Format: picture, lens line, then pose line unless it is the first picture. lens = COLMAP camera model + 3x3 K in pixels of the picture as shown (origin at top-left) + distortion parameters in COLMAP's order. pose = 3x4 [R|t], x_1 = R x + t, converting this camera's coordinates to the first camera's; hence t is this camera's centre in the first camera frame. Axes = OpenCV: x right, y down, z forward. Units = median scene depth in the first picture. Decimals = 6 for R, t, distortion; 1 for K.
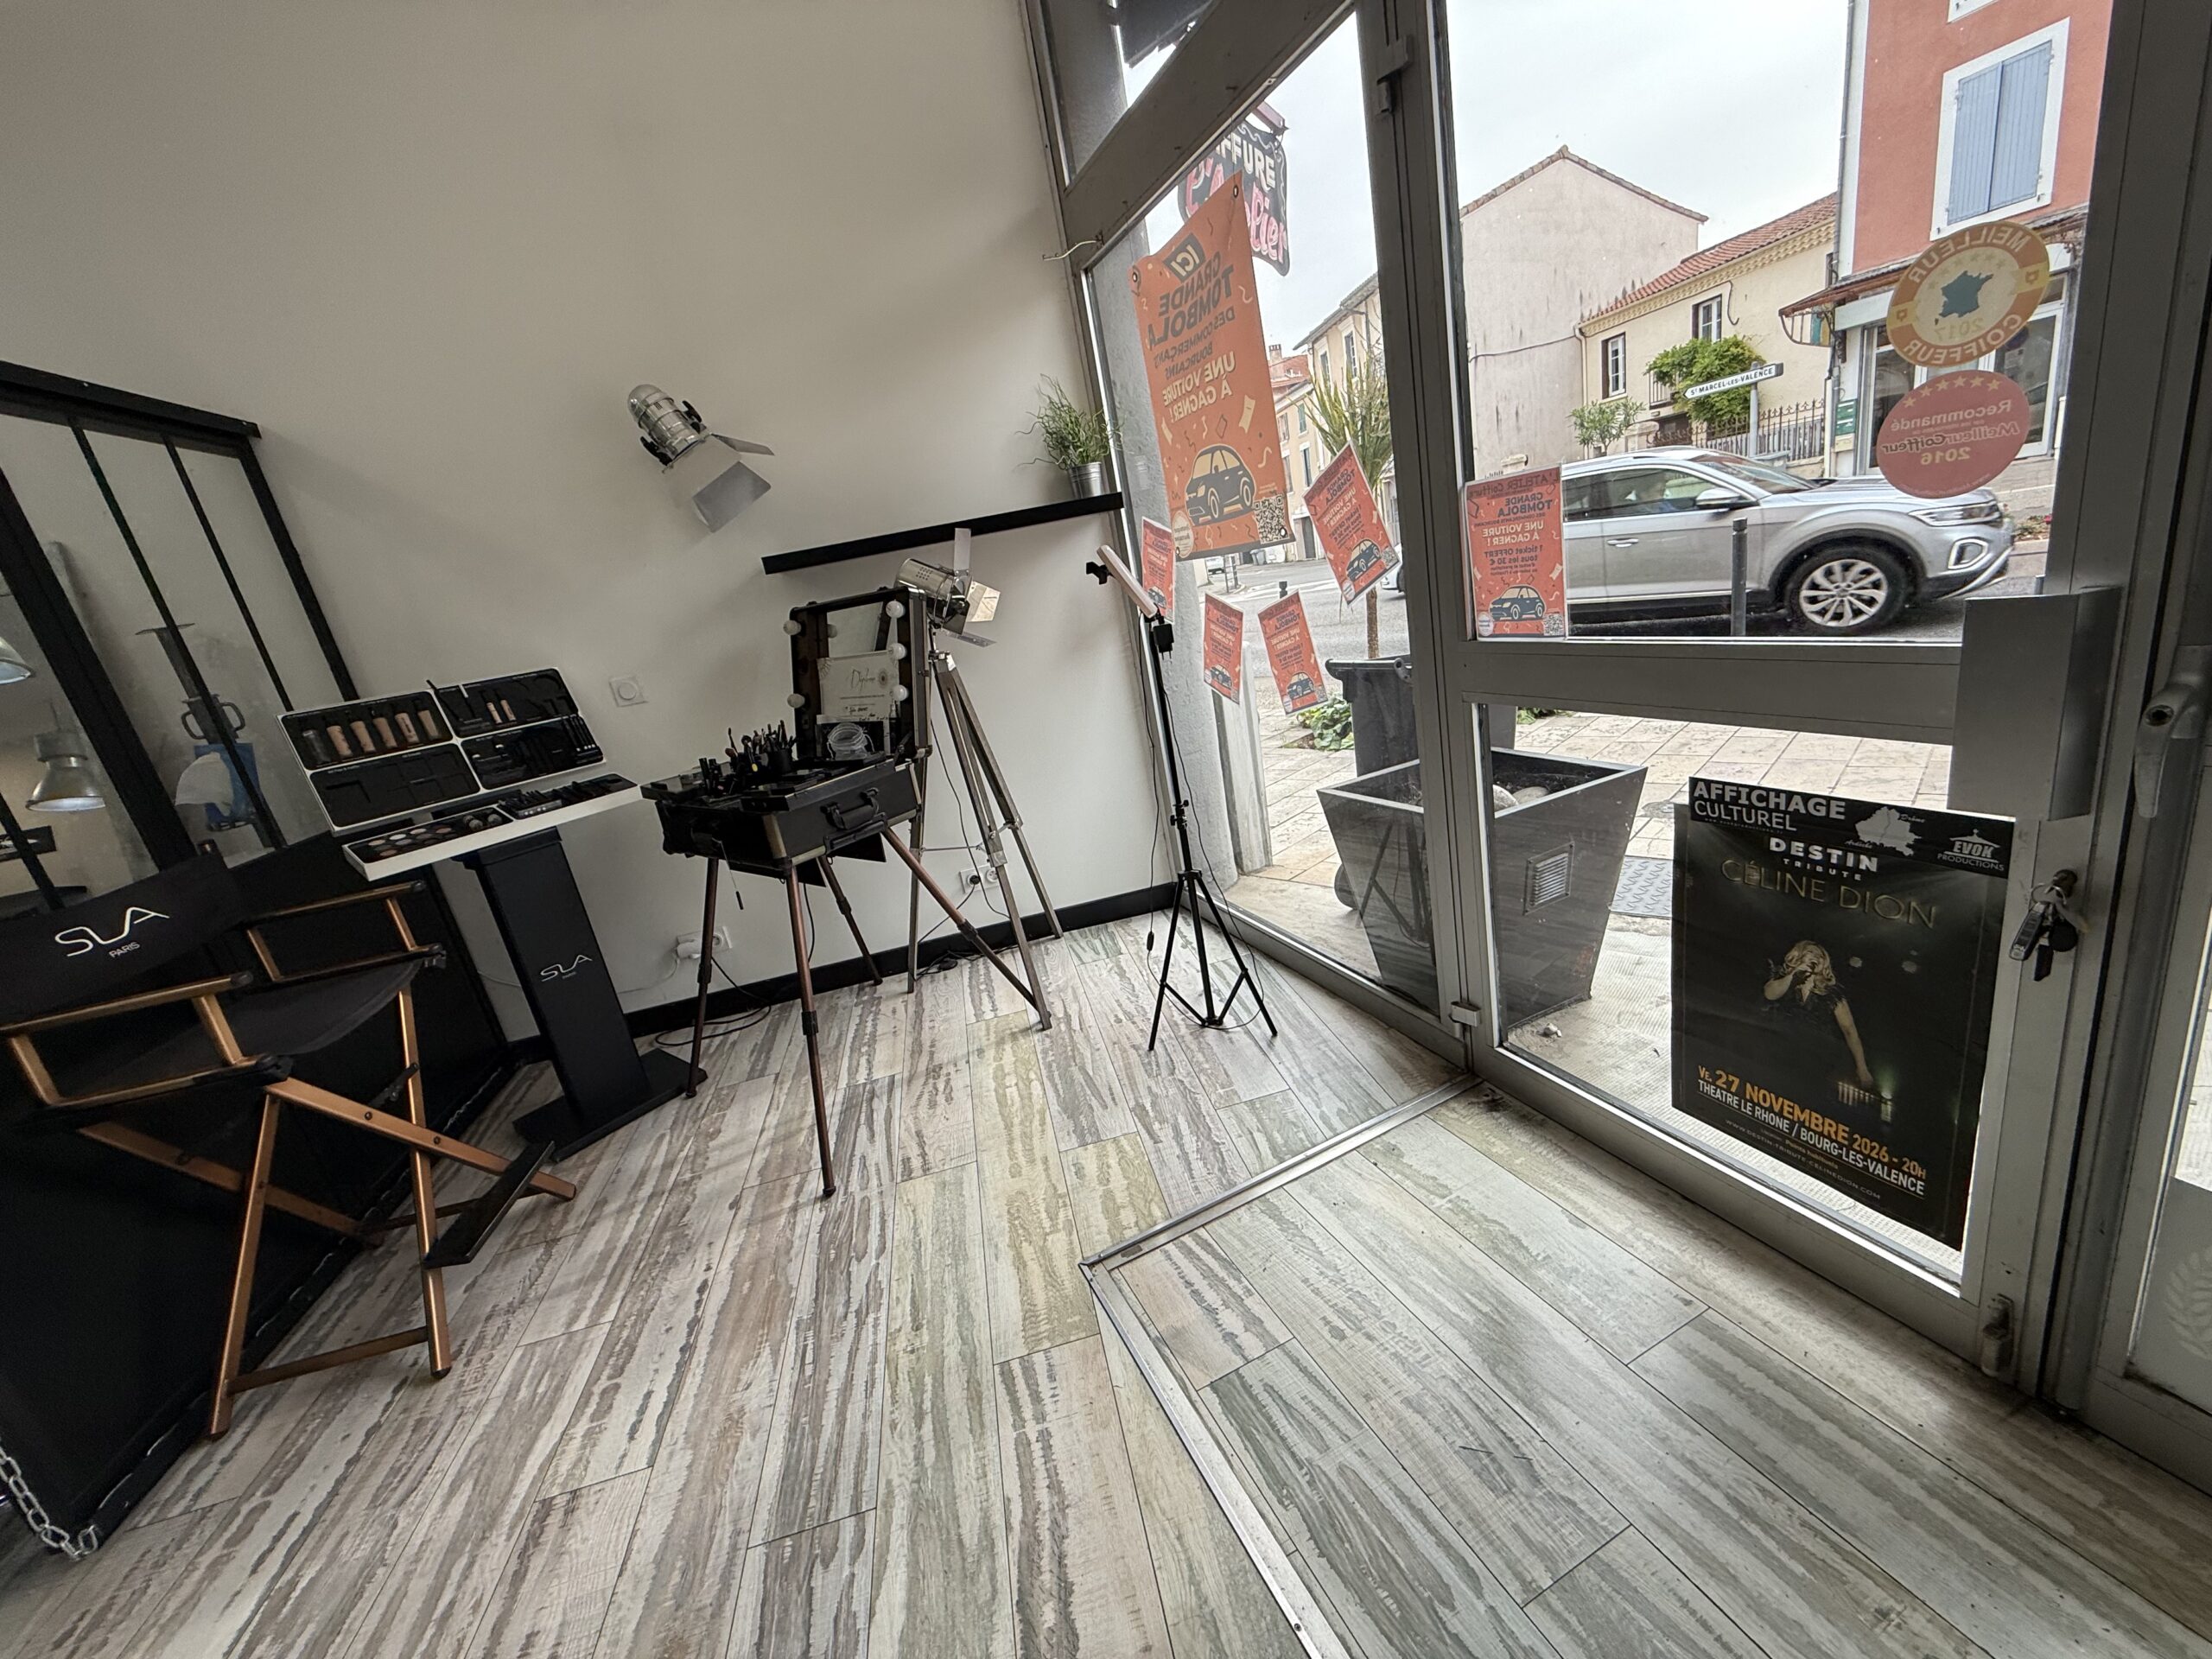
lens RADIAL K [[876.3, 0, 1100.6], [0, 876.3, 826.6], [0, 0, 1]] dist [0.000605, 0.000480]
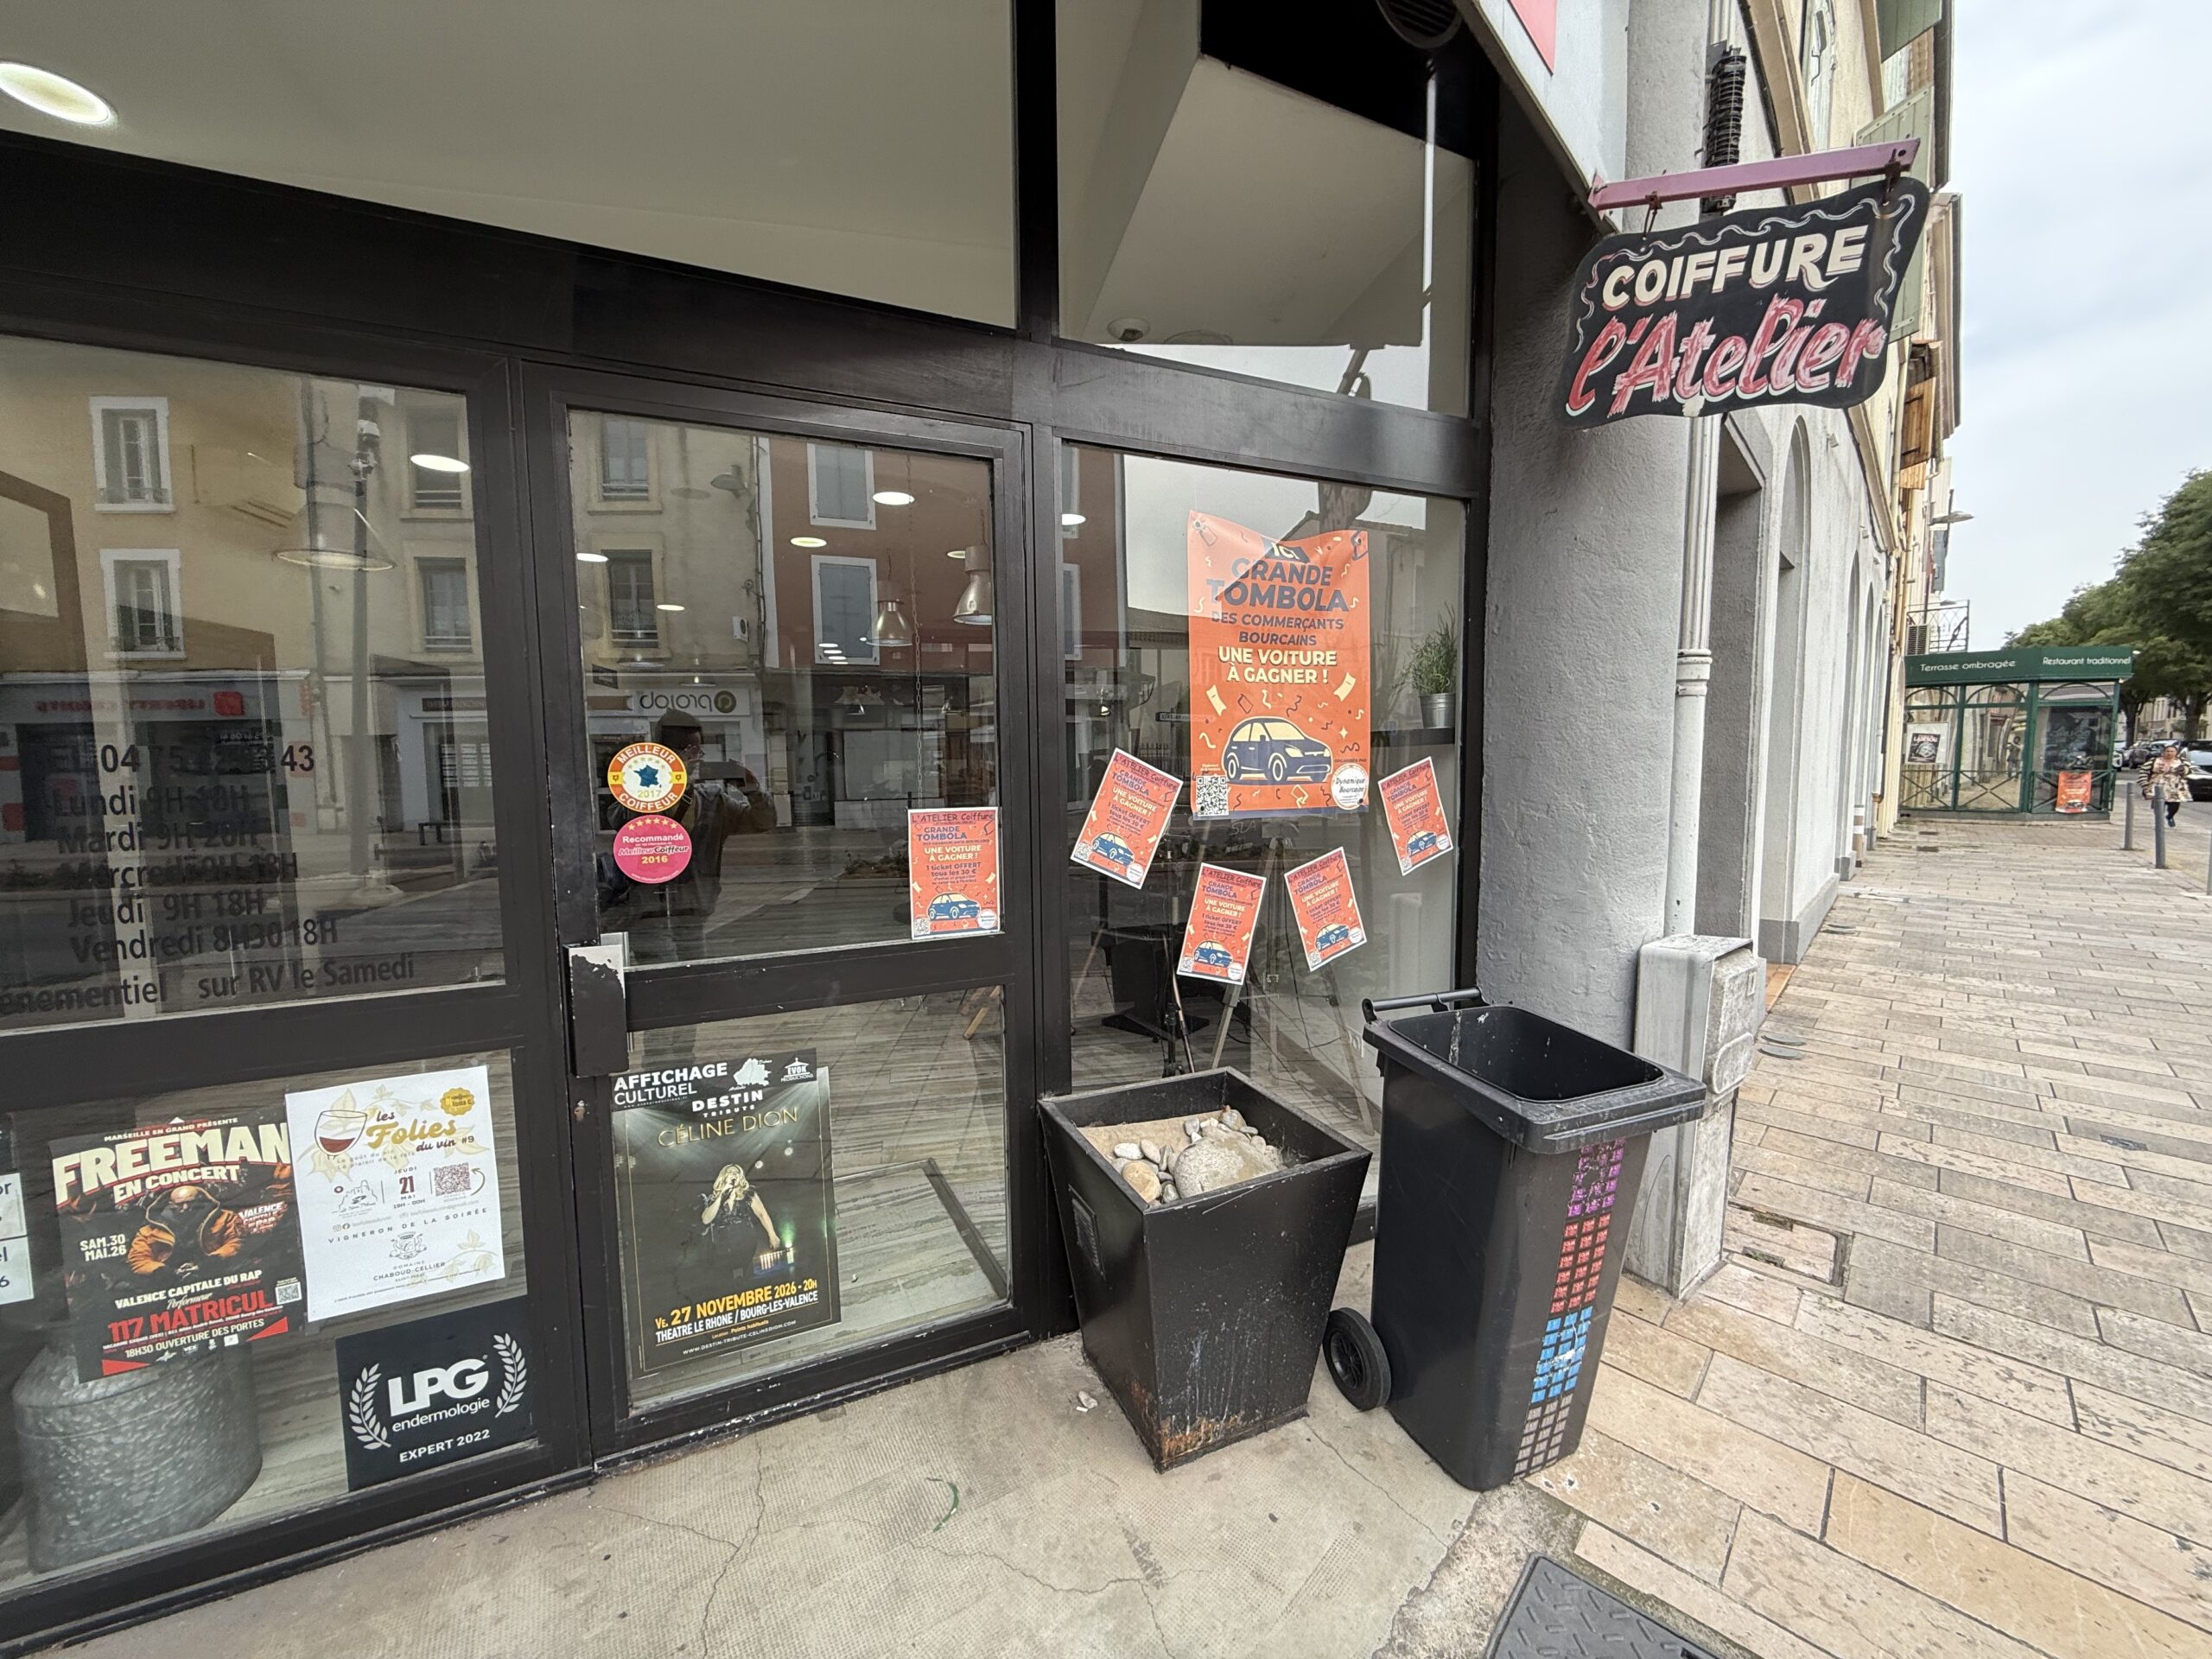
lens RADIAL K [[874.3, 0, 1097.6], [0, 874.3, 827.9], [0, 0, 1]] dist [-0.003040, 0.000089]
pose [[-0.003093, 0.109291, 0.994005, -0.539587], [0.302687, 0.947483, -0.103234, -0.046747], [-0.953085, 0.300553, -0.036012, 0.235591]]
